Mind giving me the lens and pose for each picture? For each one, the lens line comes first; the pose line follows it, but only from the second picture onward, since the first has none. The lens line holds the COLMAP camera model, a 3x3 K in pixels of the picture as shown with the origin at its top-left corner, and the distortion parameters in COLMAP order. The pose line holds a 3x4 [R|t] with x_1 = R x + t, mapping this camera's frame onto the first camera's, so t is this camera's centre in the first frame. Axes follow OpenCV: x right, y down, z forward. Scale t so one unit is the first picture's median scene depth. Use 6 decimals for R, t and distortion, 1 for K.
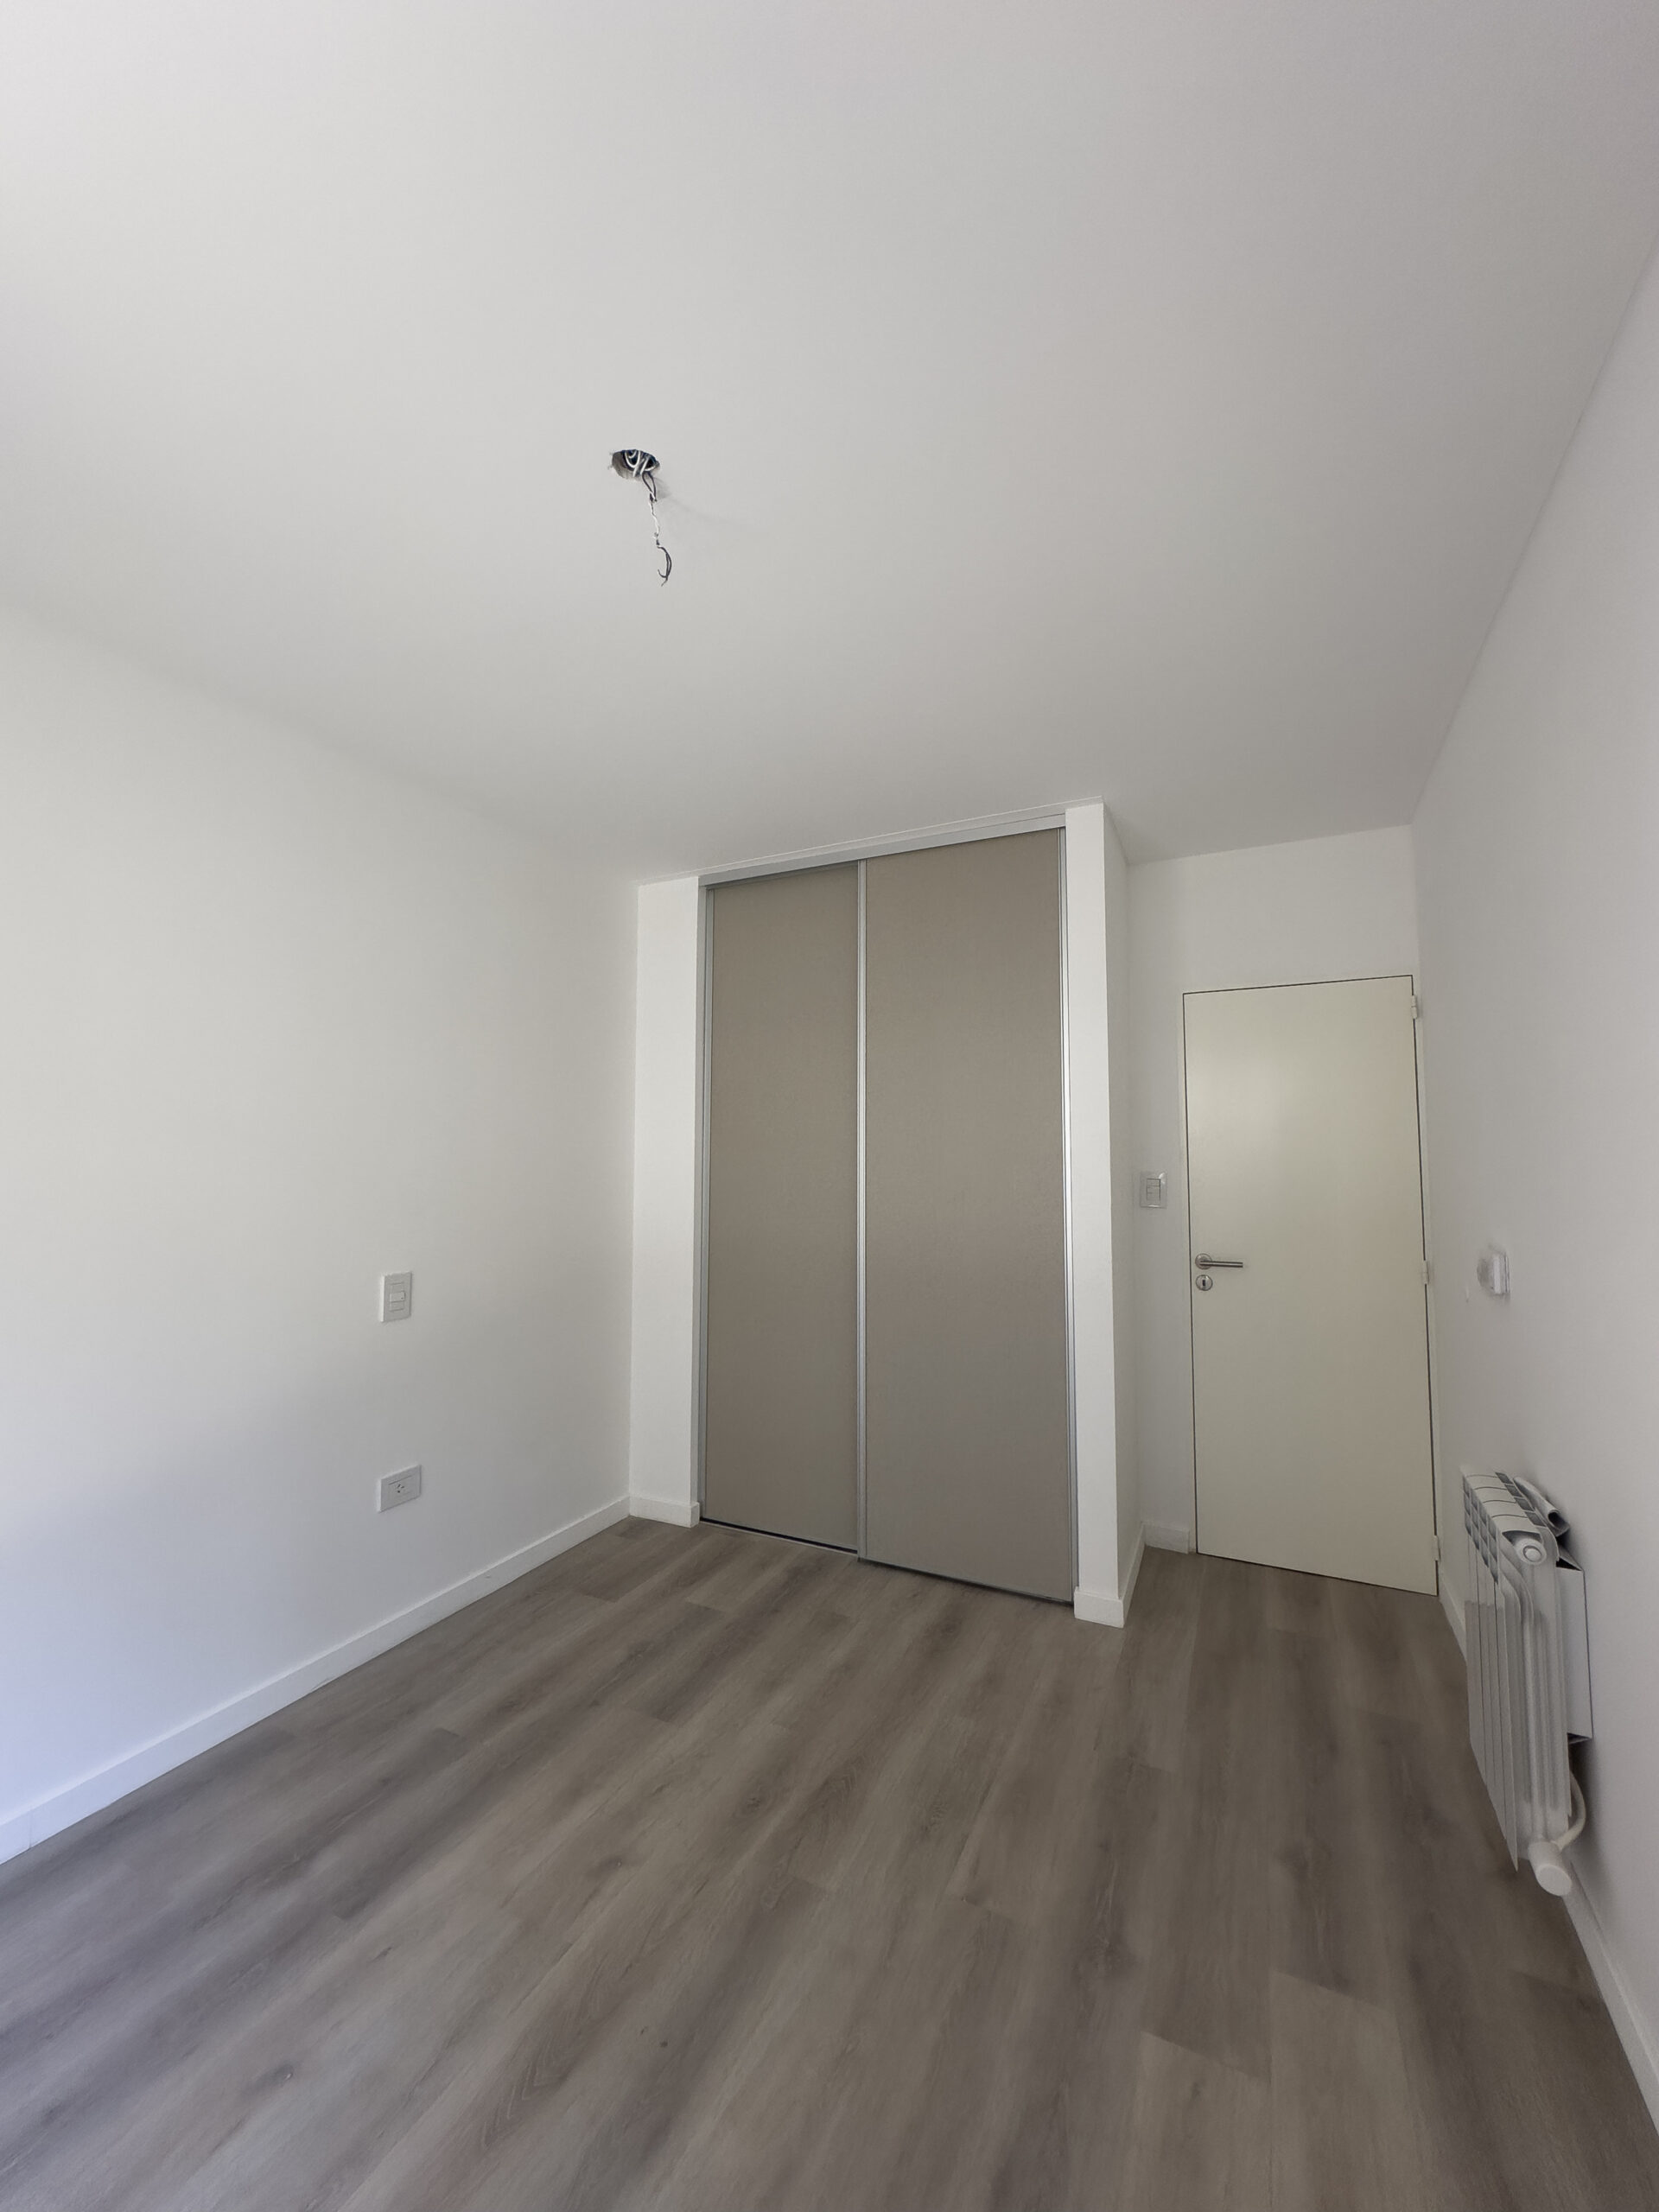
lens RADIAL K [[858.9, 0, 829.5], [0, 858.9, 1106.0], [0, 0, 1]] dist [-0.001575, -0.000188]
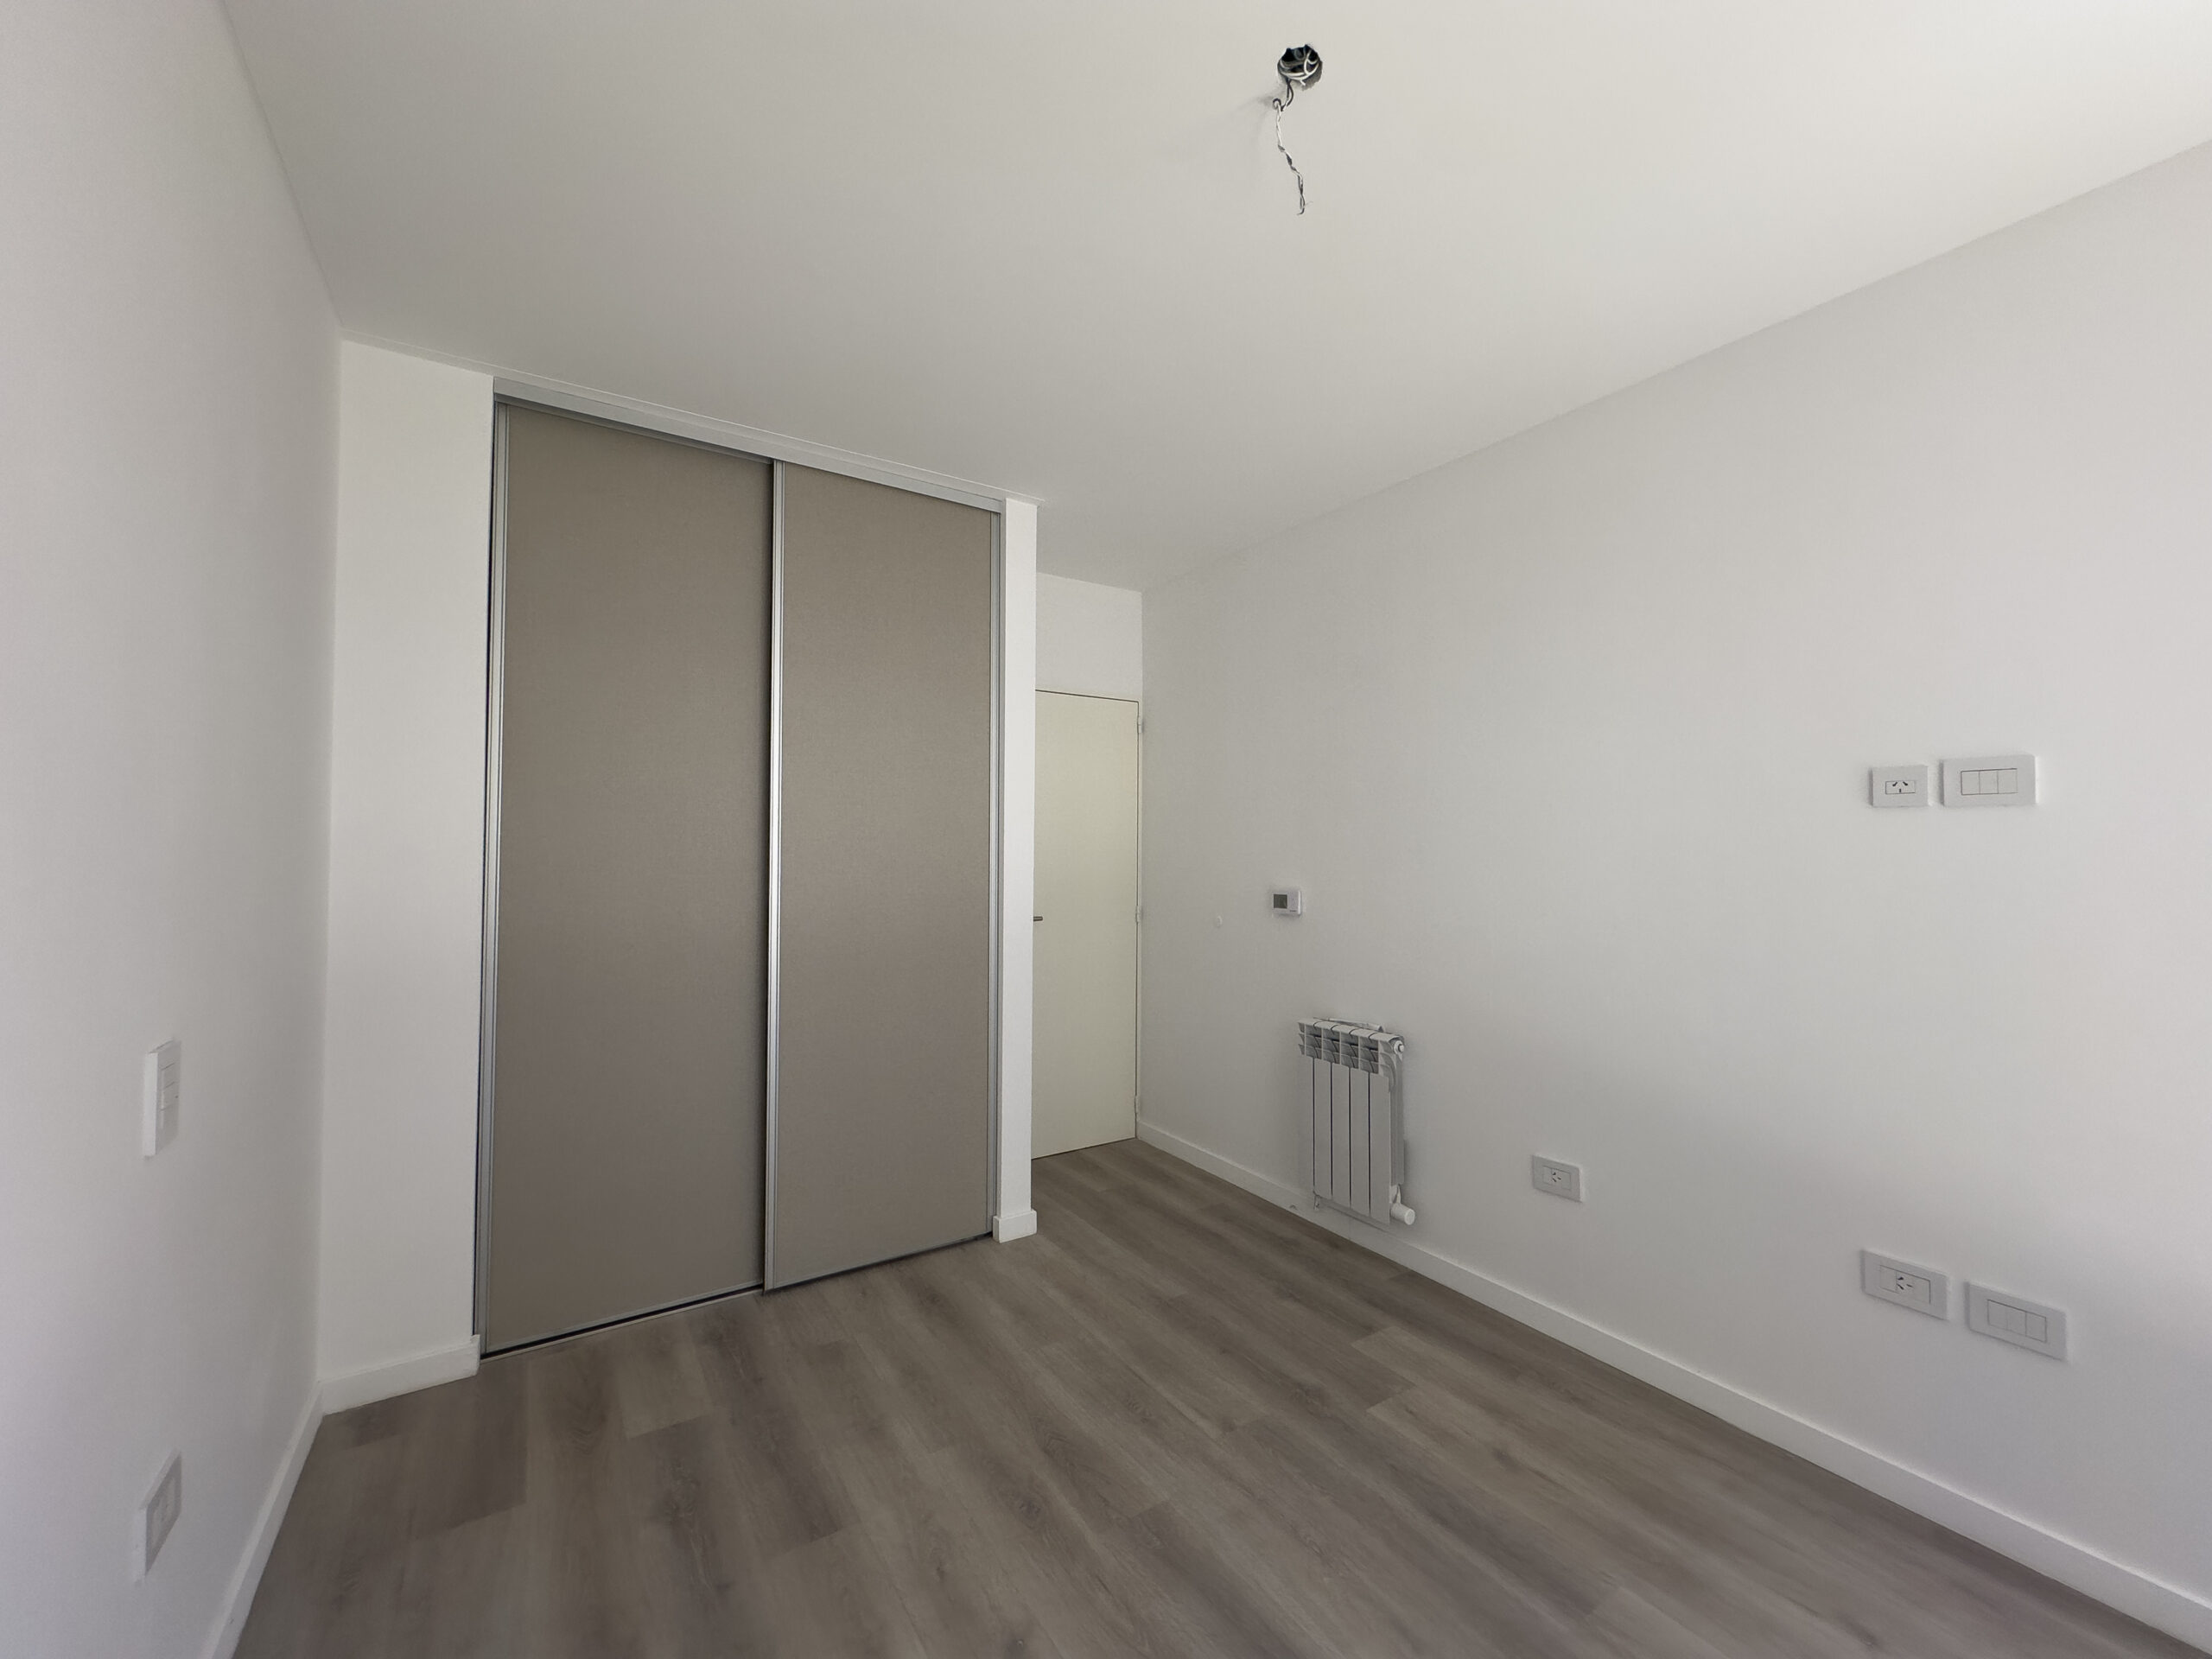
lens RADIAL K [[858.9, 0, 1106.0], [0, 858.9, 829.5], [0, 0, 1]] dist [-0.001575, -0.000188]
pose [[0.529009, 0.022452, 0.848319, -0.556300], [-0.063105, 0.997923, 0.012941, 0.042010], [-0.846267, -0.060379, 0.529327, 0.316521]]
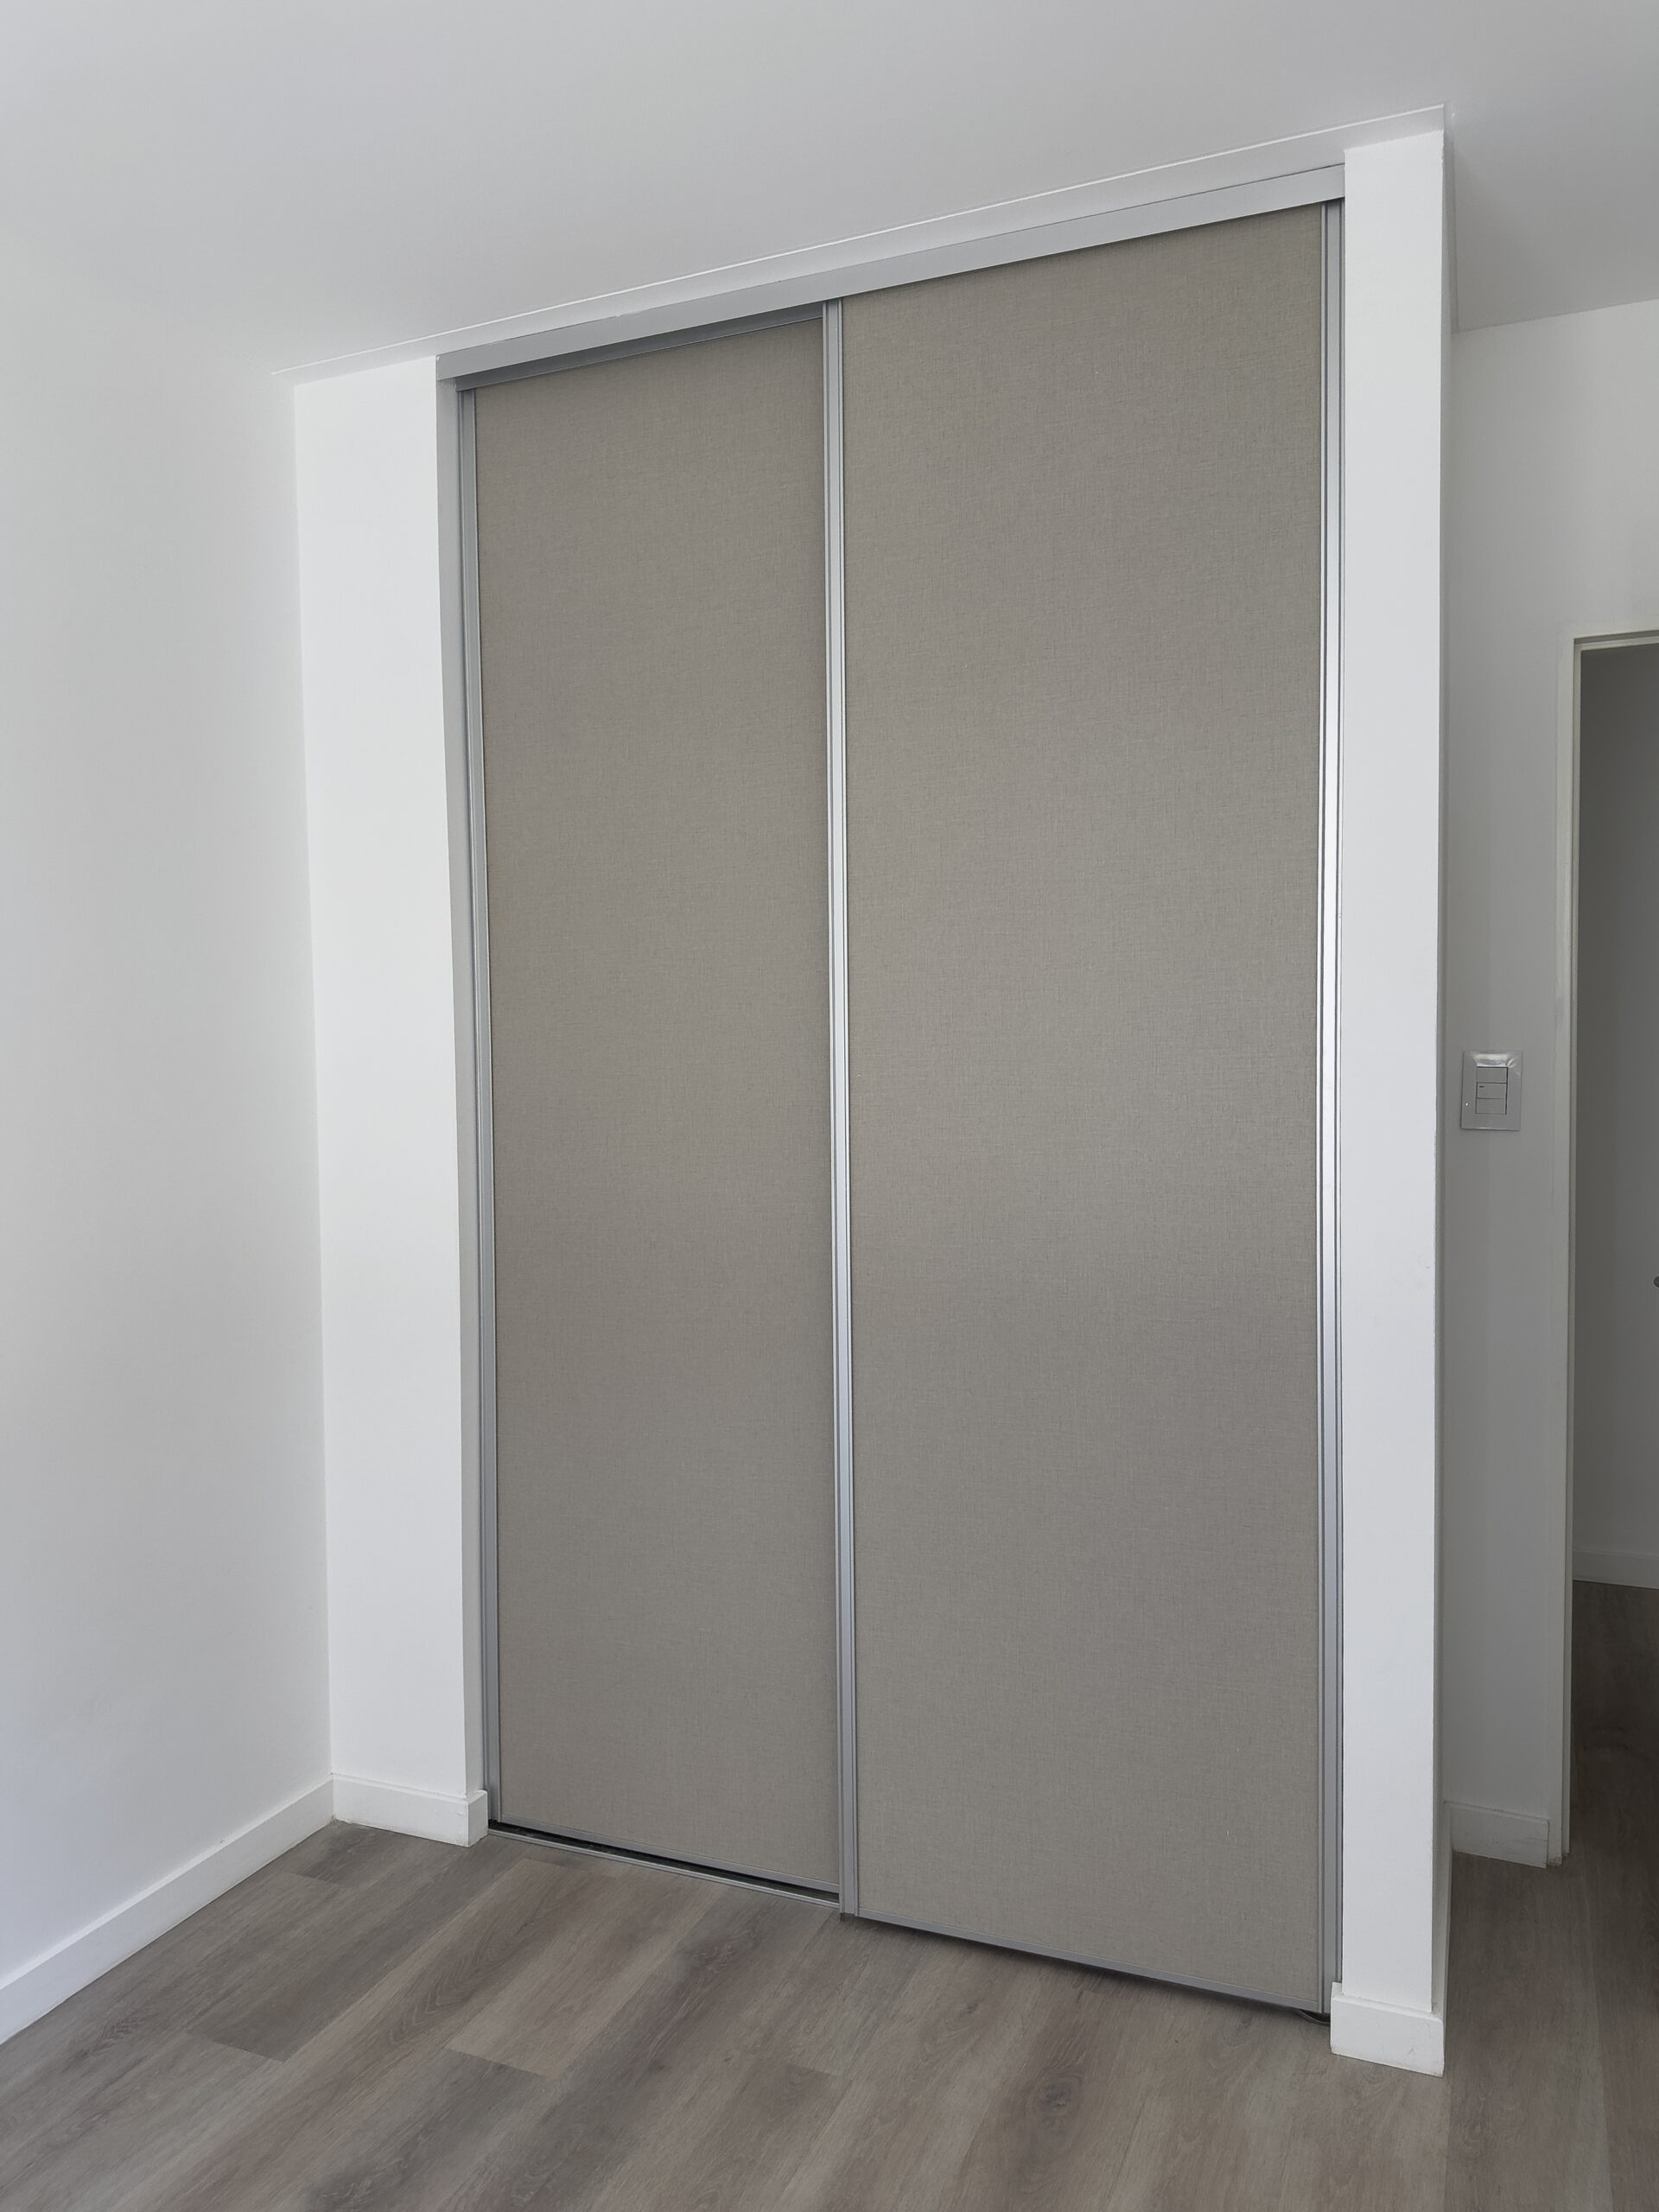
lens RADIAL K [[1581.1, 0, 829.5], [0, 1581.1, 1106.0], [0, 0, 1]] dist [0.002585, -0.004213]
pose [[0.998617, -0.015600, 0.050197, -0.008244], [0.009917, 0.993711, 0.111537, 0.012535], [-0.051622, -0.110885, 0.992492, 0.238630]]
